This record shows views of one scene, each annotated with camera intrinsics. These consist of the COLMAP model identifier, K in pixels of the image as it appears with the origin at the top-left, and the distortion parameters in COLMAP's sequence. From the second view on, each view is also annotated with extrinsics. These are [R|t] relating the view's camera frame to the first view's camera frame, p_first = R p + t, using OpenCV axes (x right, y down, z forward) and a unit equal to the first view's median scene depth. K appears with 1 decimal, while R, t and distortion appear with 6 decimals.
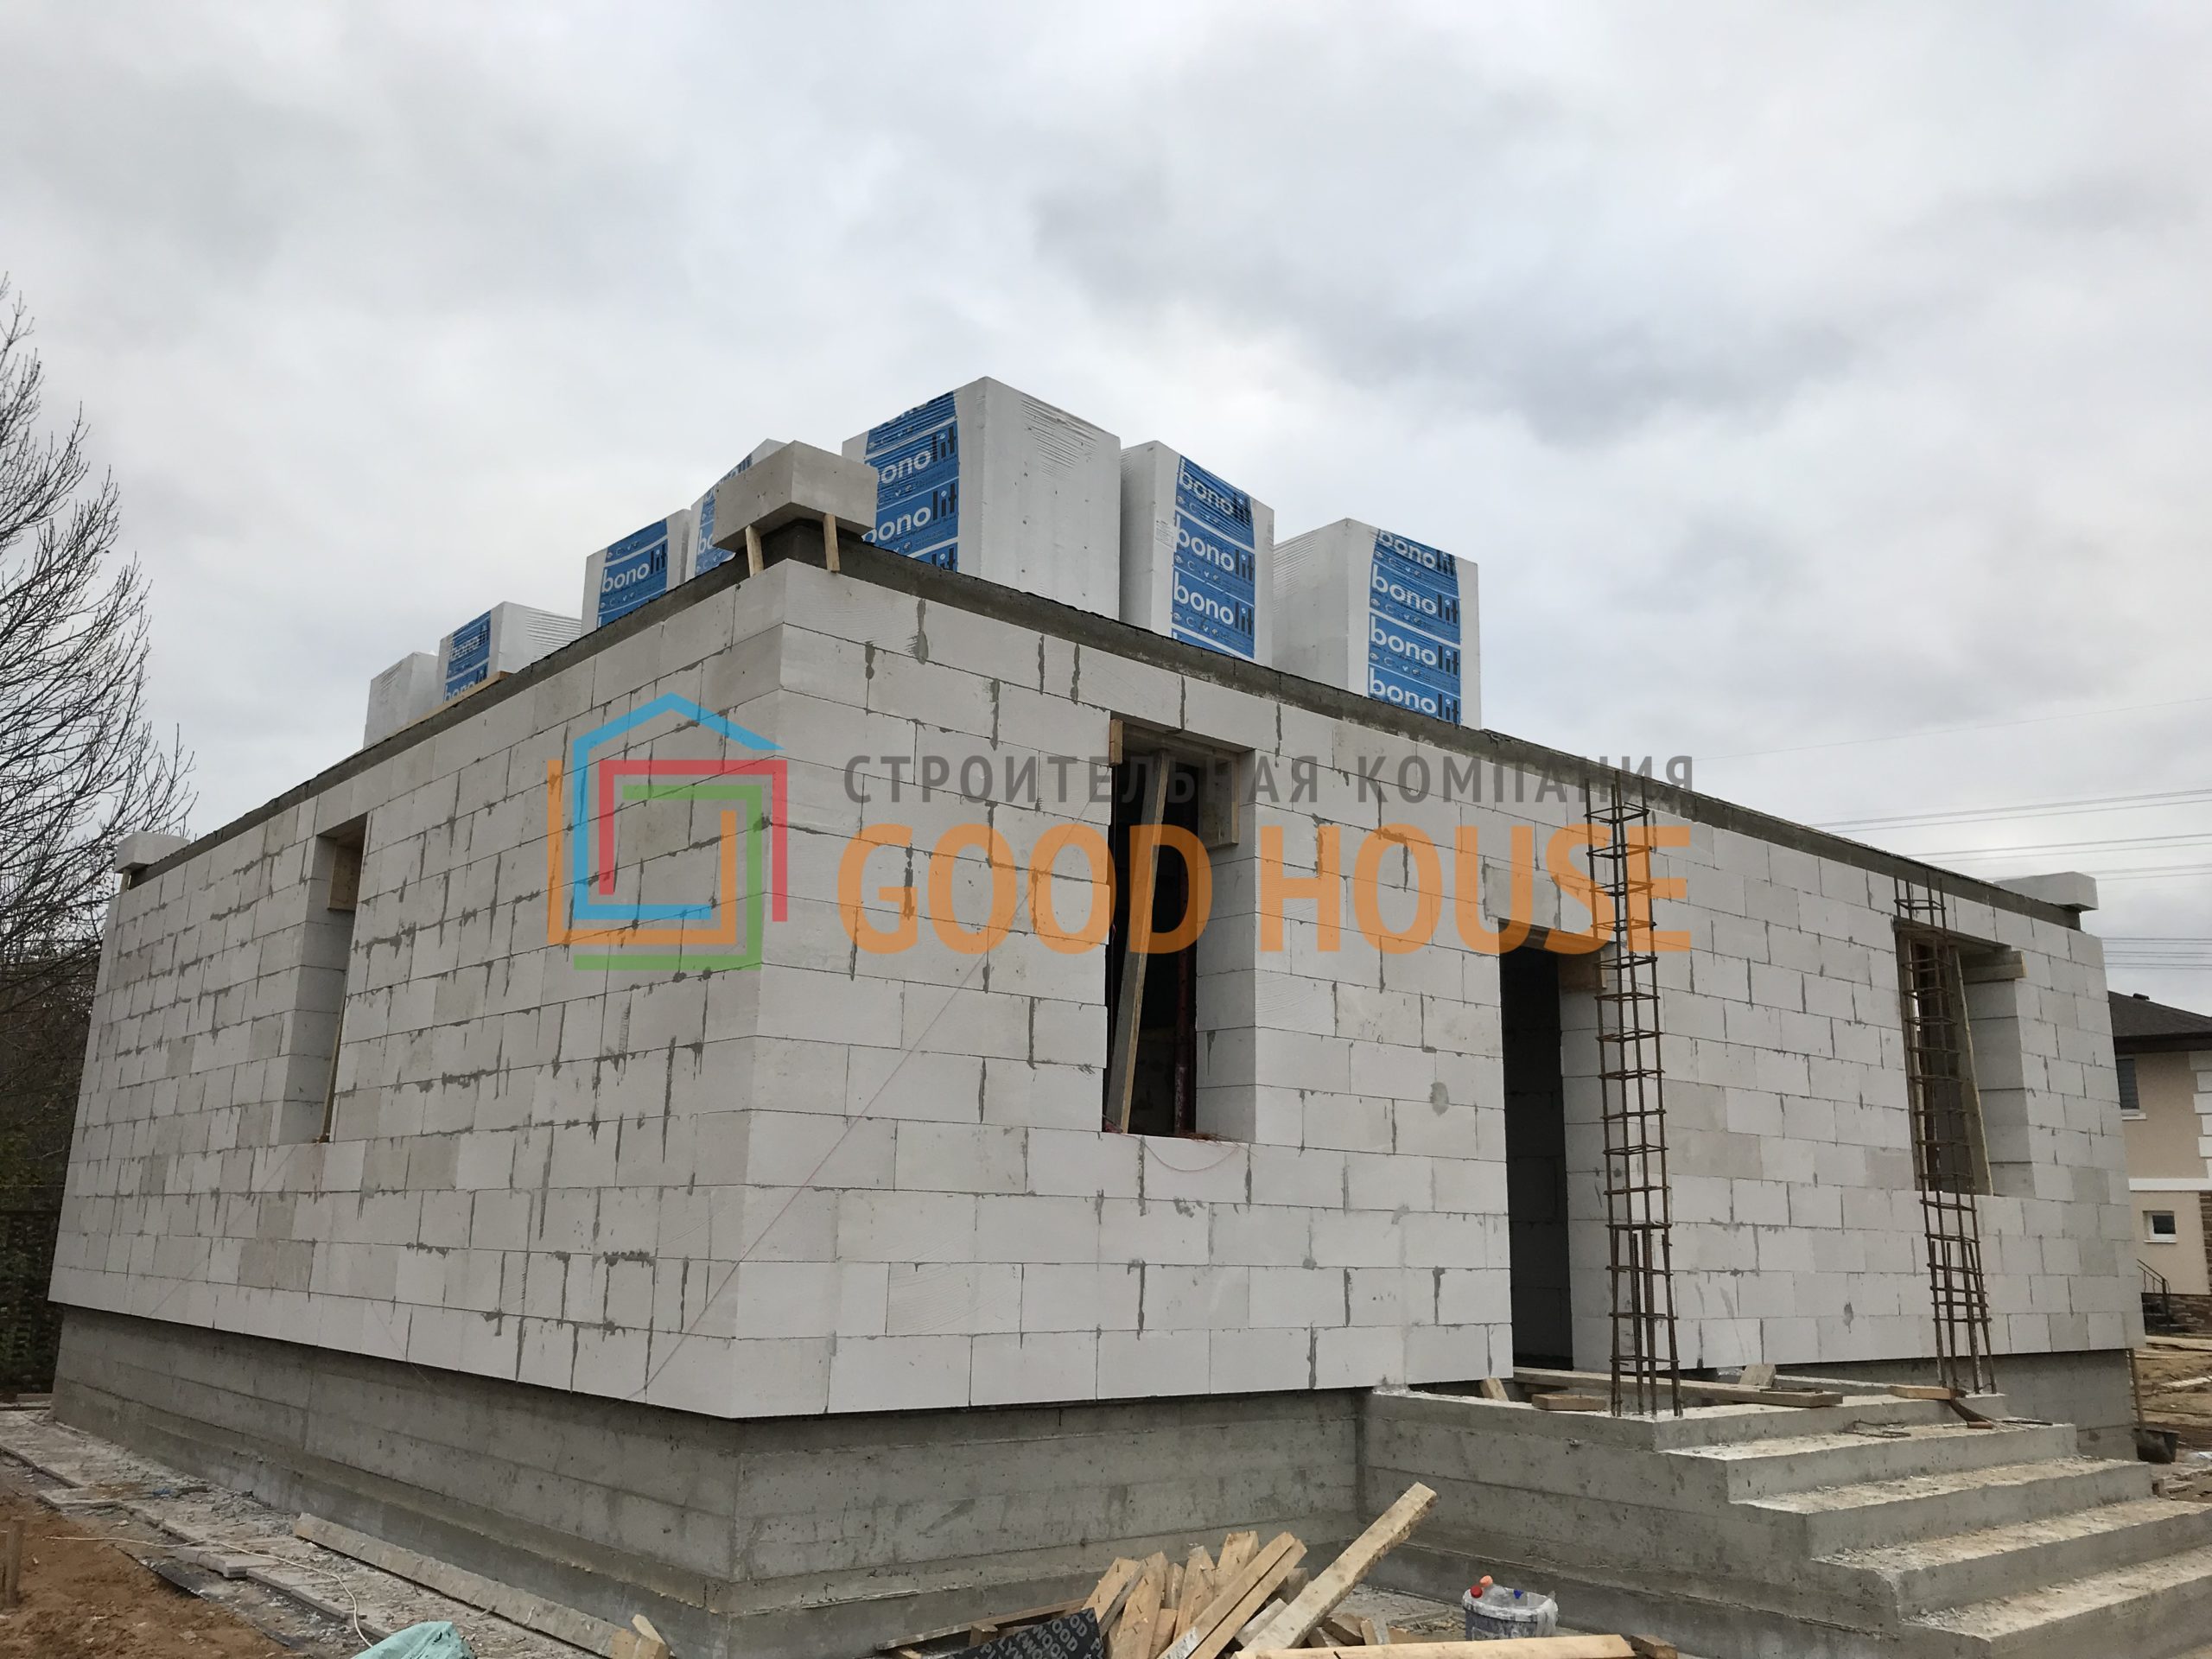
lens RADIAL K [[1829.7, 0, 1106.0], [0, 1829.7, 829.5], [0, 0, 1]] dist [0.003698, -0.008372]
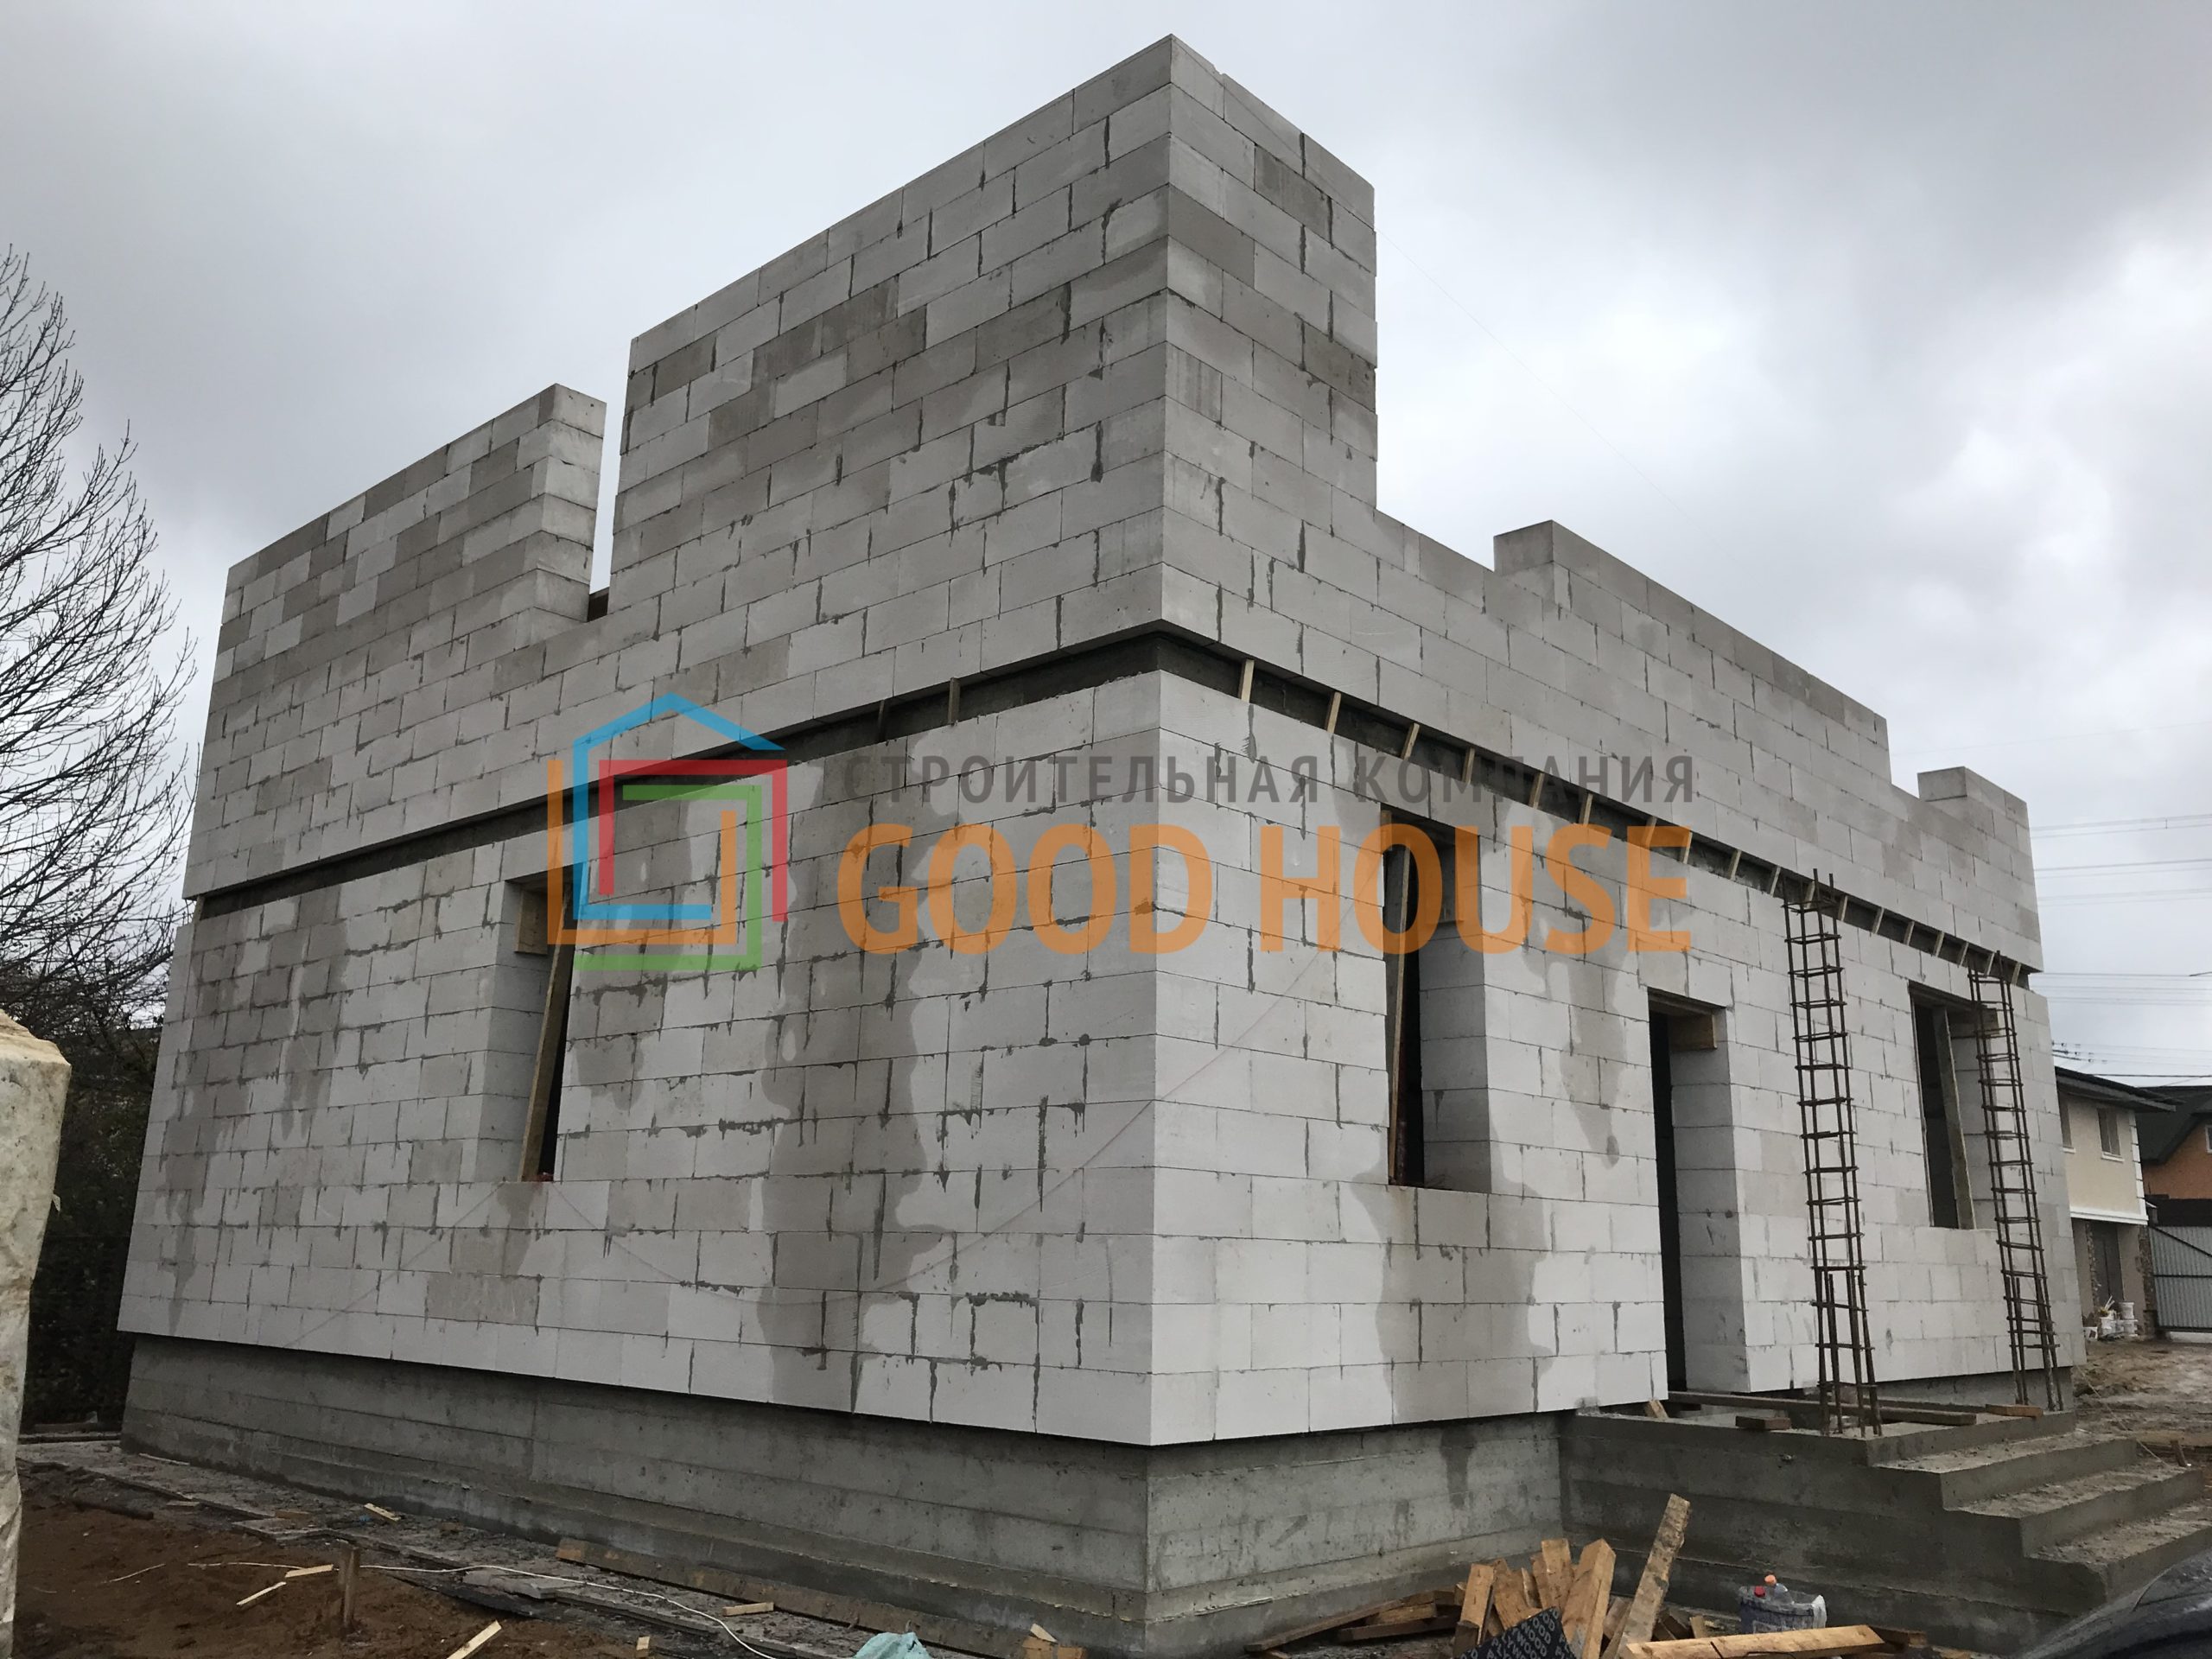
lens RADIAL K [[1816.9, 0, 1106.7], [0, 1816.9, 837.7], [0, 0, 1]] dist [0.009225, -0.003350]
pose [[0.993307, 0.026695, 0.112373, -0.301656], [-0.026256, 0.999641, -0.005386, -0.034950], [-0.112477, 0.002399, 0.993651, -0.082747]]
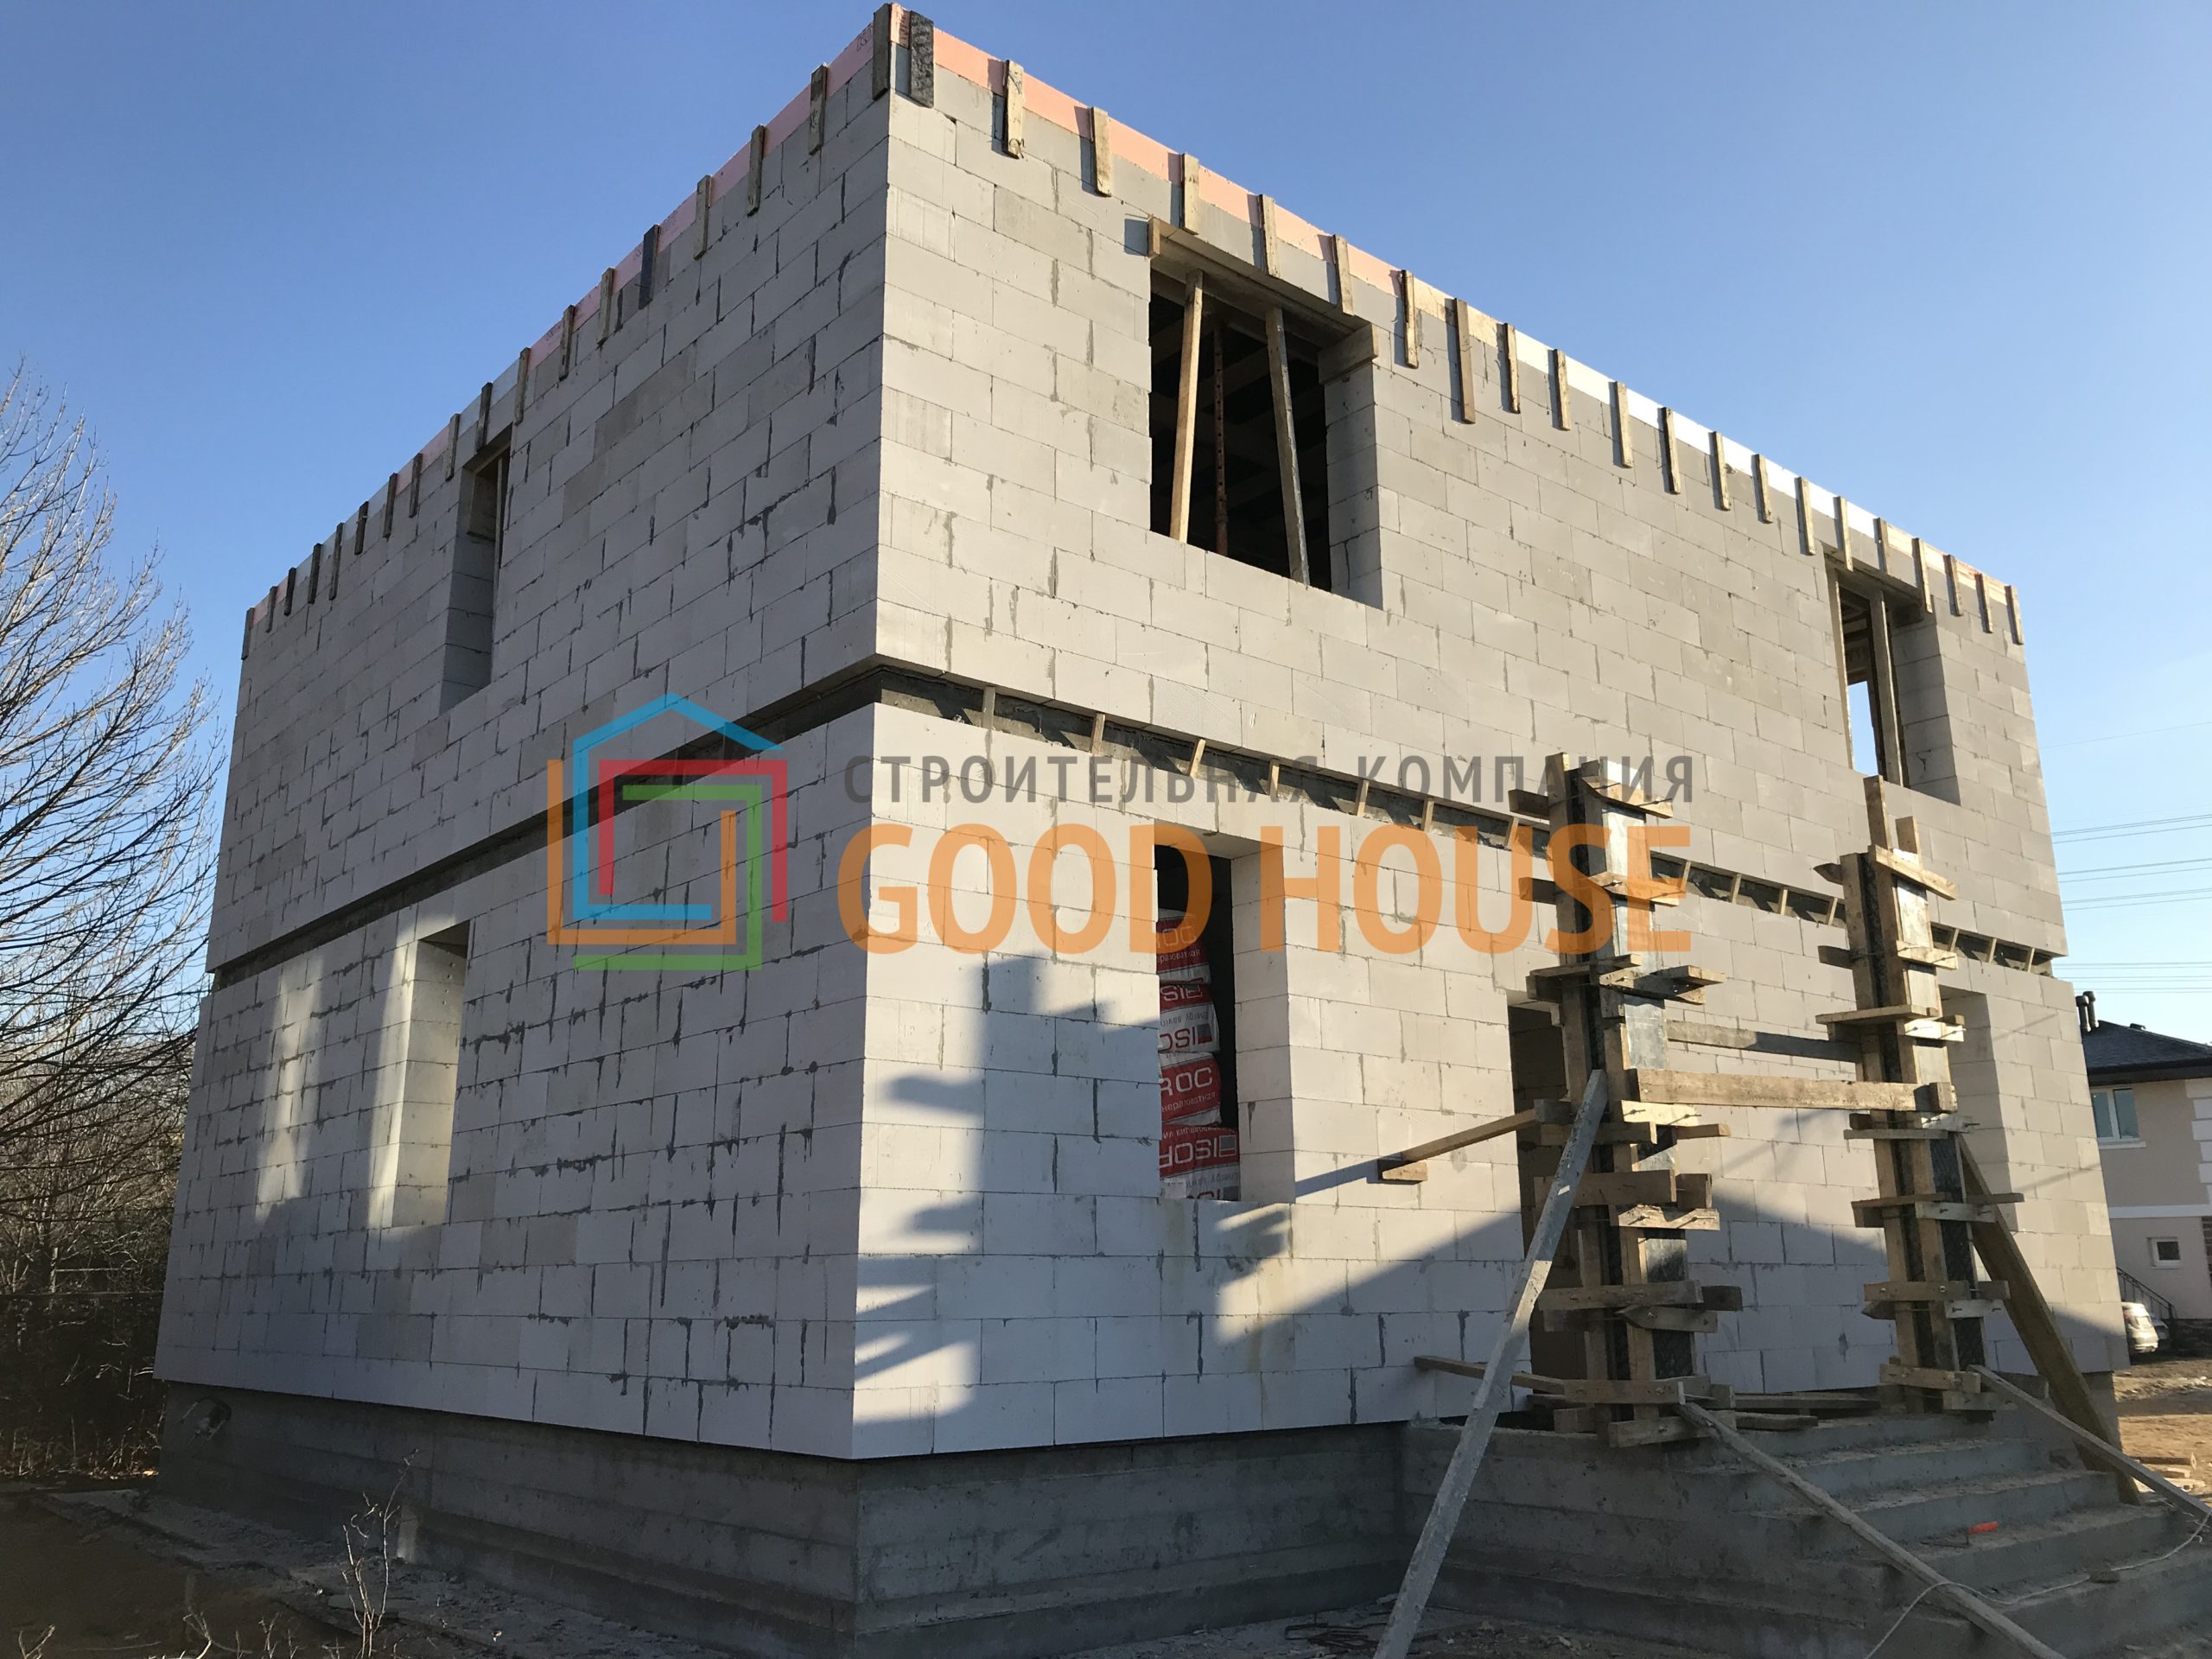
lens RADIAL K [[1822.8, 0, 1107.2], [0, 1822.8, 840.6], [0, 0, 1]] dist [-0.002294, -0.000048]
pose [[0.999640, -0.026814, 0.000554, -0.029703], [0.026819, 0.999359, -0.023695, -0.027702], [0.000082, 0.023701, 0.999719, -0.121782]]
